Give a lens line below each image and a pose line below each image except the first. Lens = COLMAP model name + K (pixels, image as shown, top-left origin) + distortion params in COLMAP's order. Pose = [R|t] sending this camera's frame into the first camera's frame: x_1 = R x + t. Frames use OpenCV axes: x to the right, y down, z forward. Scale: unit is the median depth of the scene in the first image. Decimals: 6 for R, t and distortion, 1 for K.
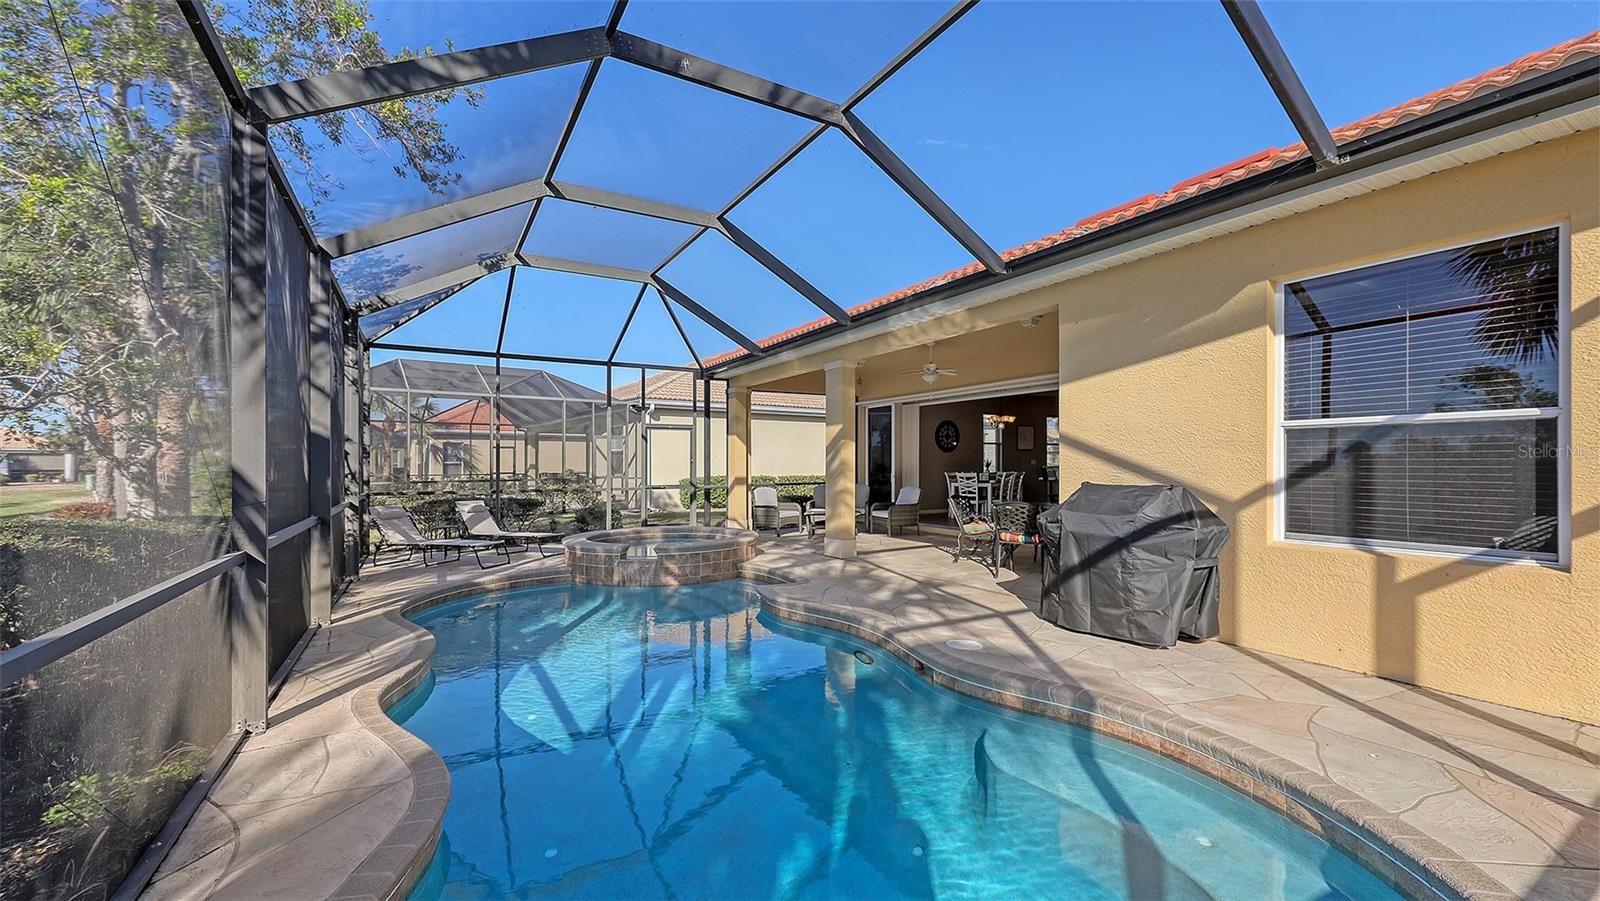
lens RADIAL K [[642.6, 0, 804.7], [0, 642.6, 464.7], [0, 0, 1]] dist [0.001008, -0.001163]
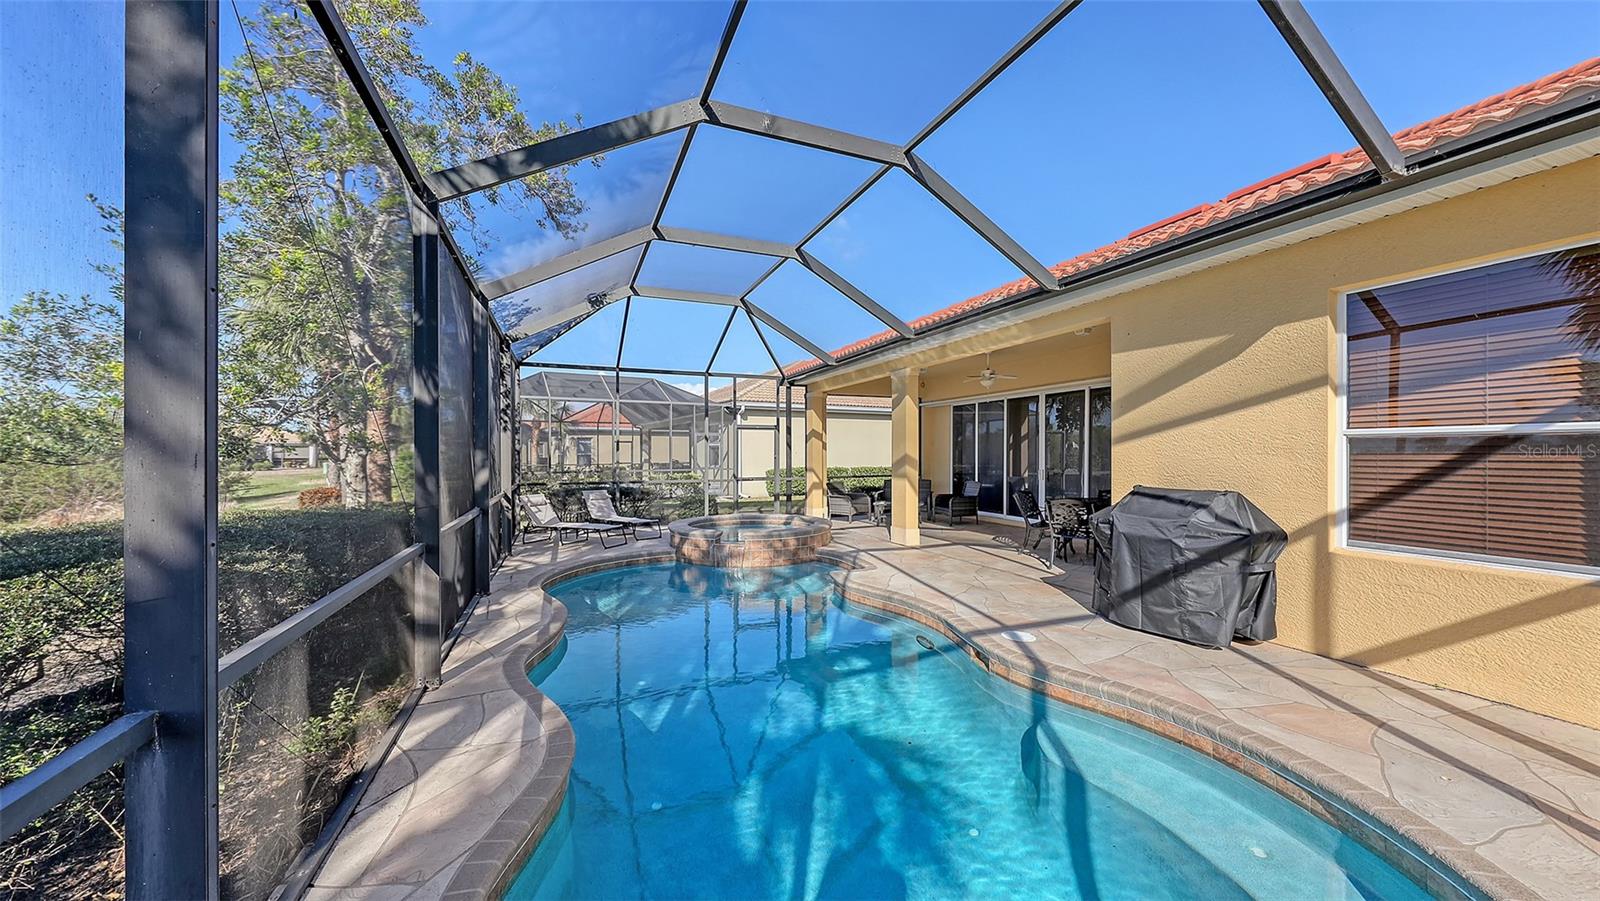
lens RADIAL K [[559.4, 0, 798.1], [0, 559.4, 455.7], [0, 0, 1]] dist [-0.002744, -0.000774]
pose [[0.990722, -0.002395, -0.135887, 0.004824], [0.002967, 0.999988, 0.004012, -0.022692], [0.135875, -0.004378, 0.990716, 0.006549]]
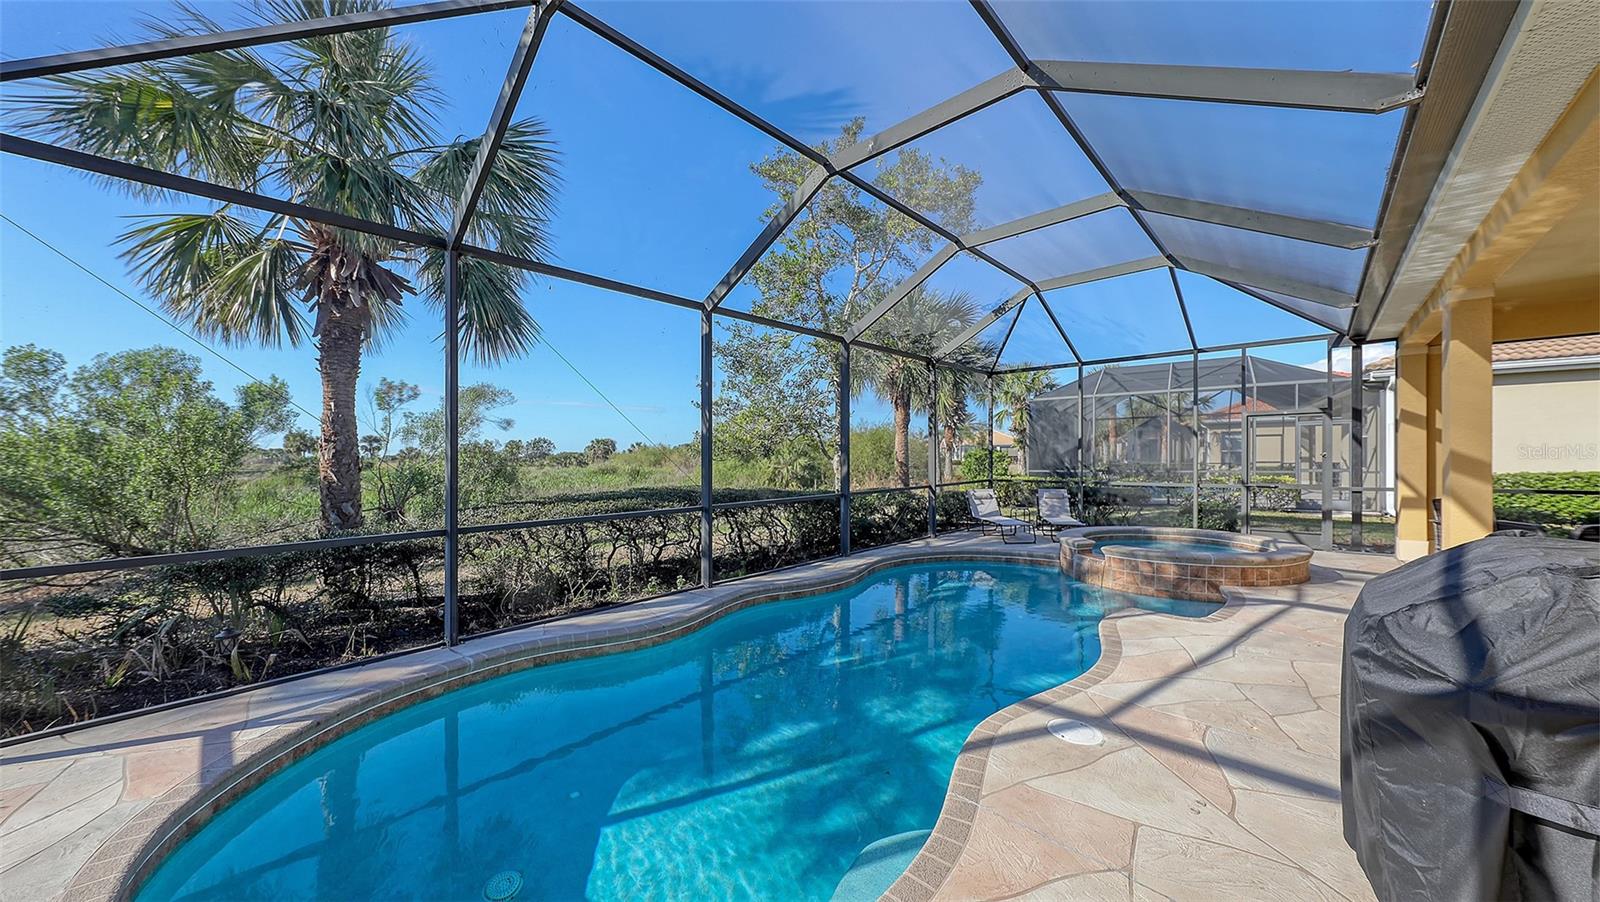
lens RADIAL K [[558.2, 0, 808.0], [0, 558.2, 454.2], [0, 0, 1]] dist [0.001879, -0.000040]
pose [[0.288972, -0.004422, -0.957327, 0.593723], [0.010050, 0.999948, -0.001585, -0.023664], [0.957285, -0.009163, 0.289001, 0.416137]]
